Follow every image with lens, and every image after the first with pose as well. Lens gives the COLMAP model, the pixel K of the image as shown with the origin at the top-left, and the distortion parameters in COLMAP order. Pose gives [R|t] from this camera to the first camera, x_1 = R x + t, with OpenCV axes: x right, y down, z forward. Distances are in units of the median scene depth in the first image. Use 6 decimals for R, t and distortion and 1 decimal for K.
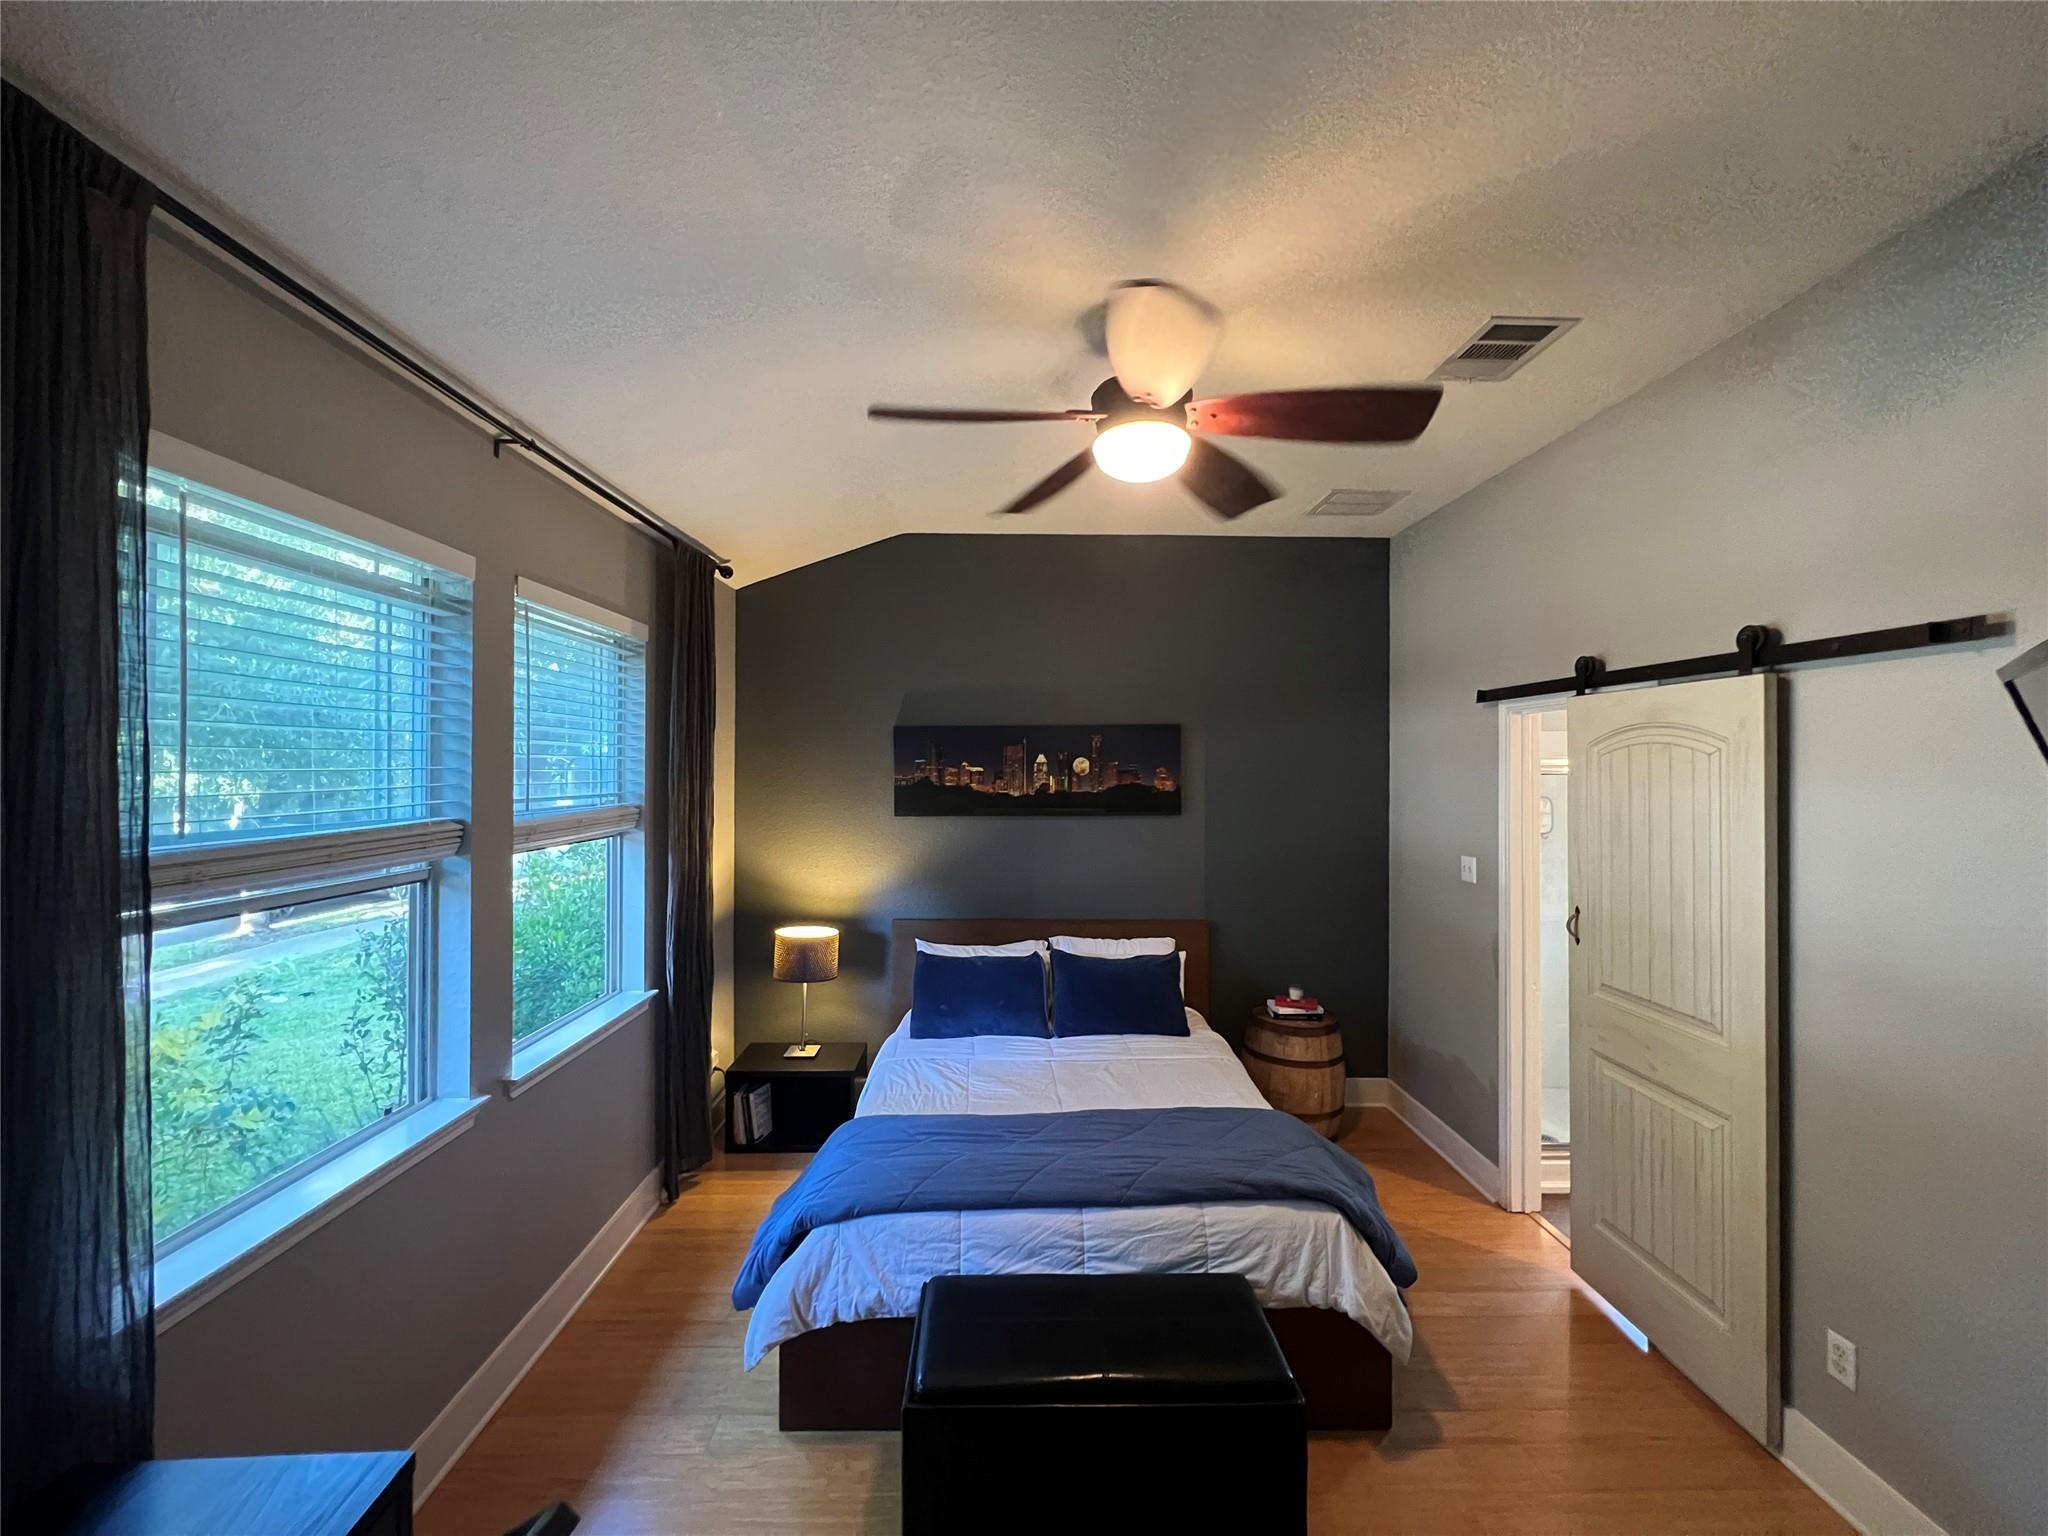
lens RADIAL K [[817.6, 0, 1018.1], [0, 817.6, 763.5], [0, 0, 1]] dist [-0.000602, 0.000397]
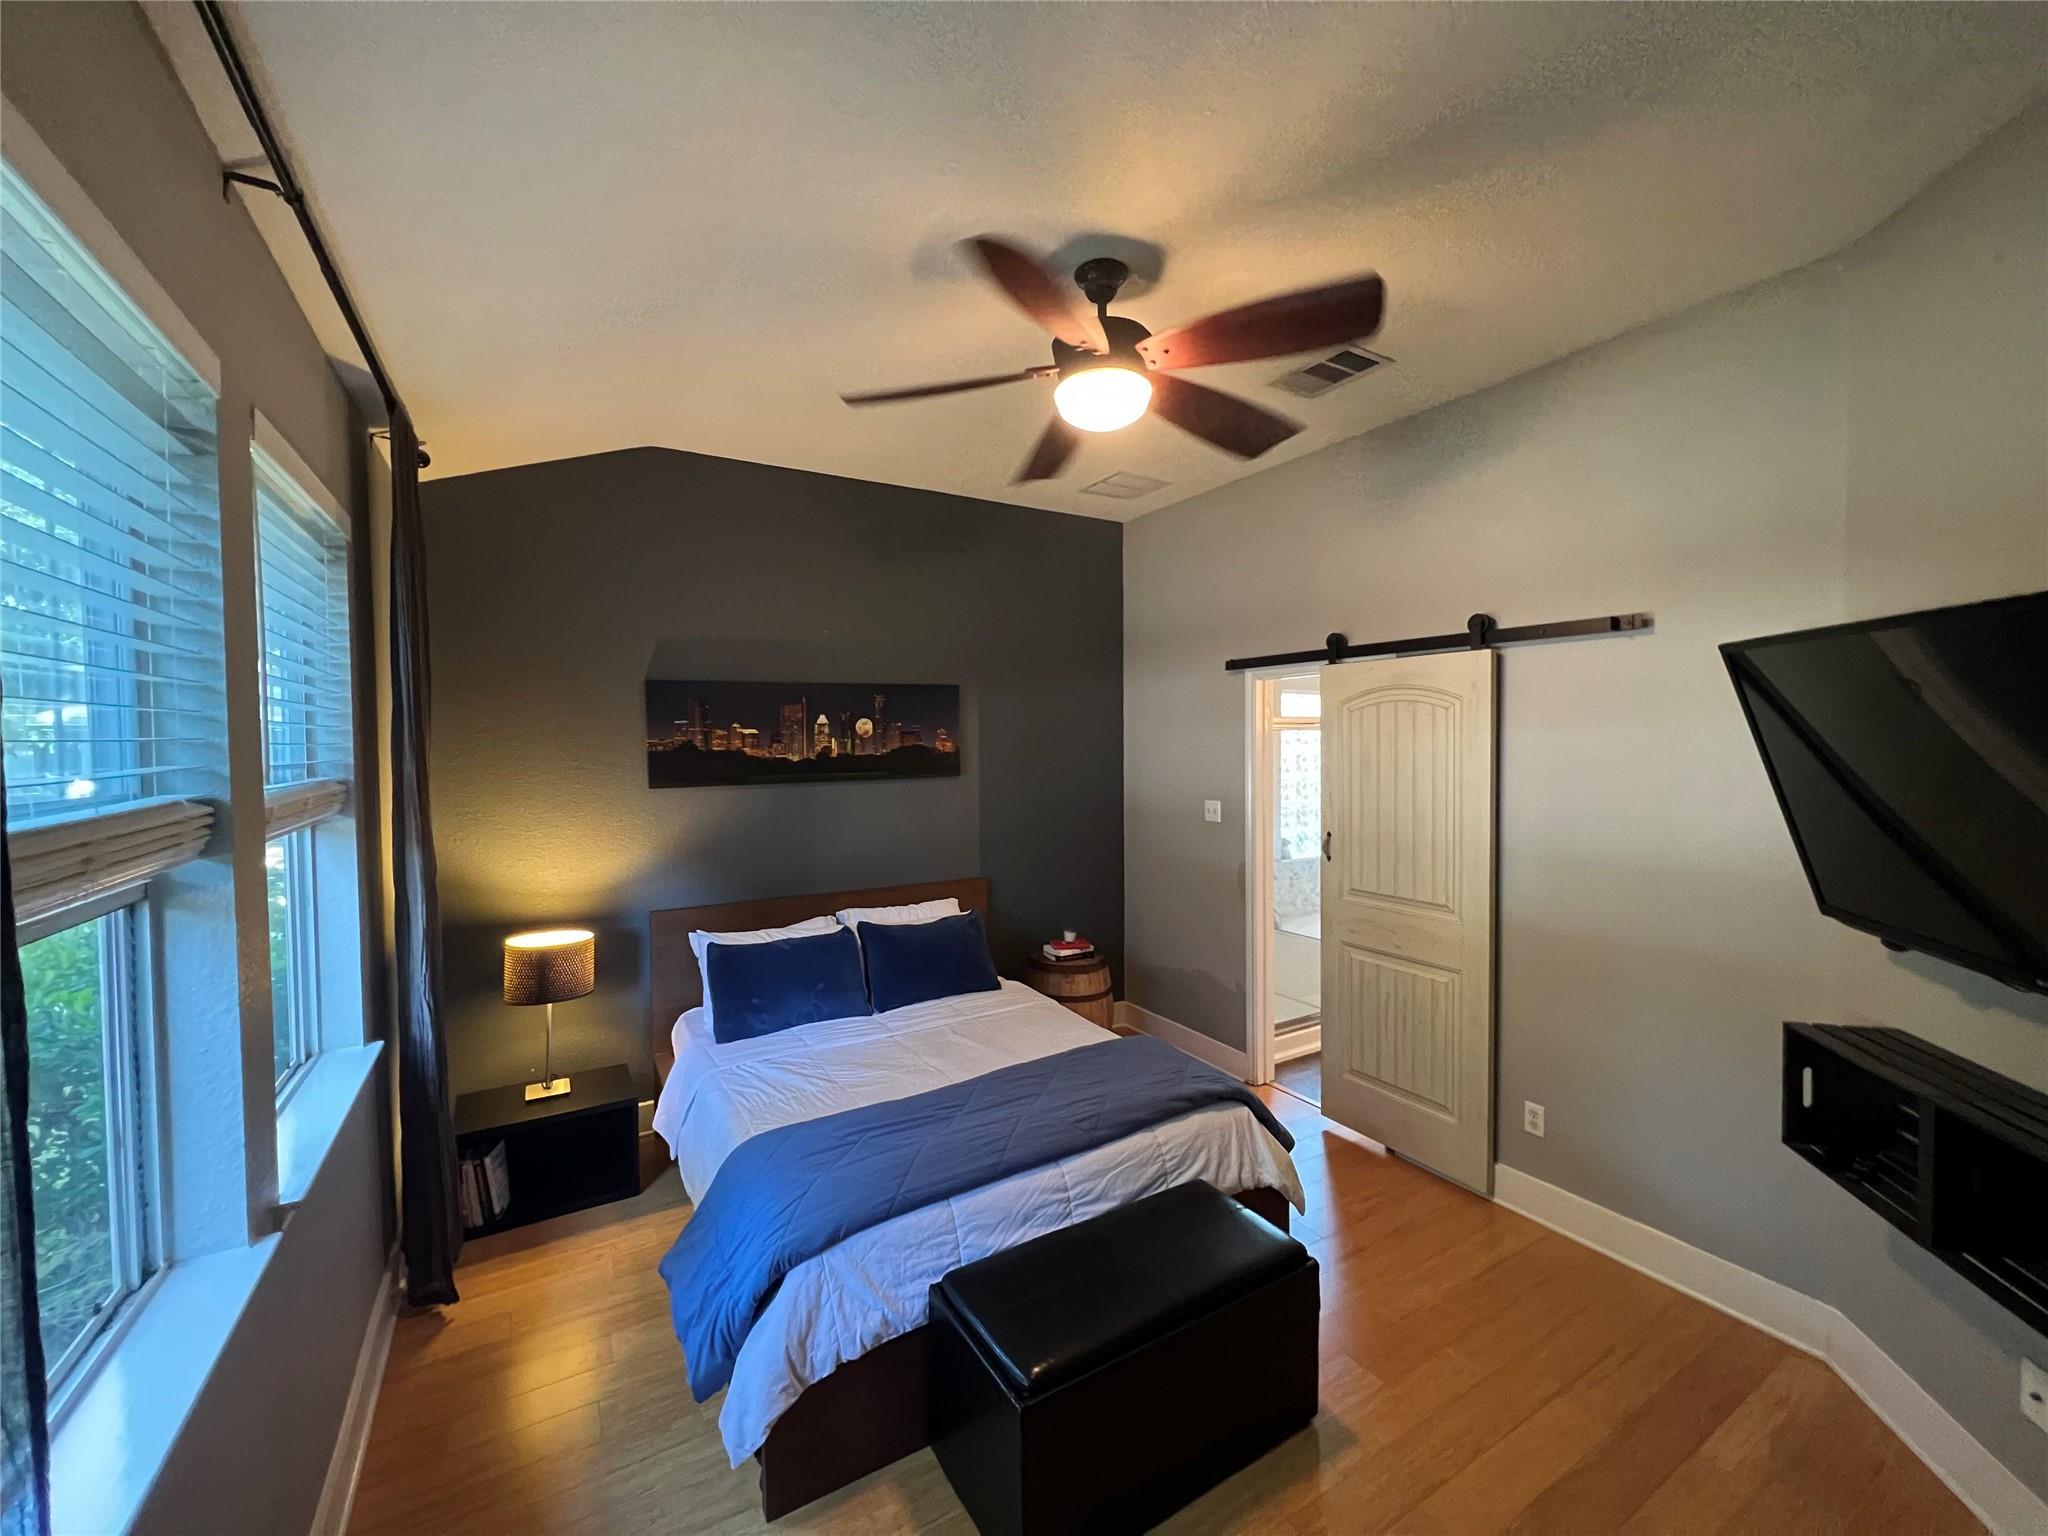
lens RADIAL K [[817.6, 0, 1022.1], [0, 817.6, 764.6], [0, 0, 1]] dist [-0.000602, 0.000397]
pose [[0.868486, -0.025667, 0.495049, -0.357511], [0.009399, 0.999332, 0.035324, 0.022226], [-0.495625, -0.026026, 0.868147, 0.139941]]
